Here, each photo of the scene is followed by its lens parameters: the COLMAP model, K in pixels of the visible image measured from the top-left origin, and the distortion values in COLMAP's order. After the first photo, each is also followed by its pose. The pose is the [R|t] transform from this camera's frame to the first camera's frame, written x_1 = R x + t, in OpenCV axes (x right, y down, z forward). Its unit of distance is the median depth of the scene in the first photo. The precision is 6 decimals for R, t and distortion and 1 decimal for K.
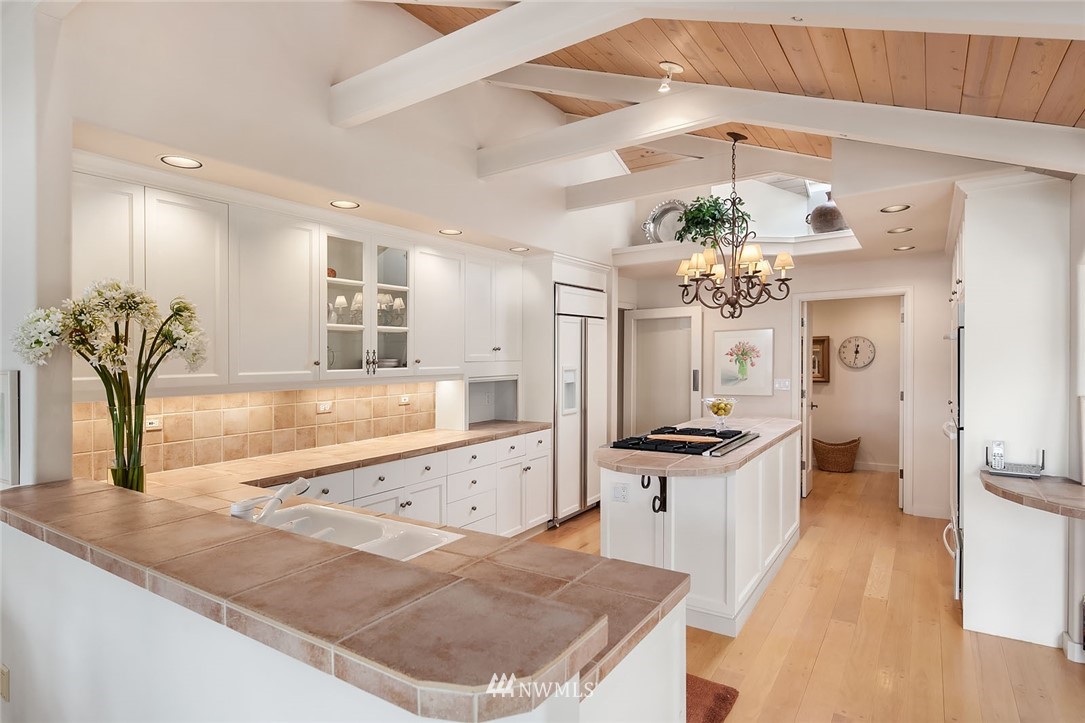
lens RADIAL K [[537.9, 0, 542.0], [0, 537.9, 359.5], [0, 0, 1]] dist [-0.000152, 0.000194]
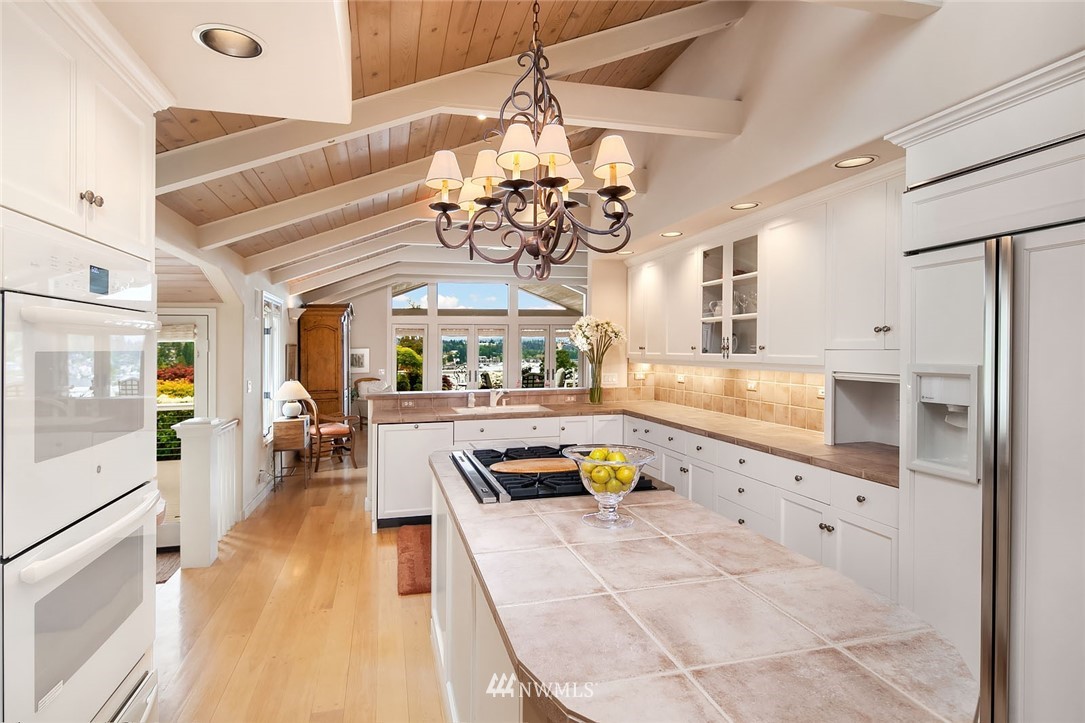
lens RADIAL K [[537.9, 0, 538.5], [0, 537.9, 354.3], [0, 0, 1]] dist [-0.000152, 0.000194]
pose [[-0.619886, 0.015026, -0.784548, 0.826820], [-0.003906, 0.999745, 0.022234, -0.004640], [0.784682, 0.016847, -0.619669, 1.393065]]
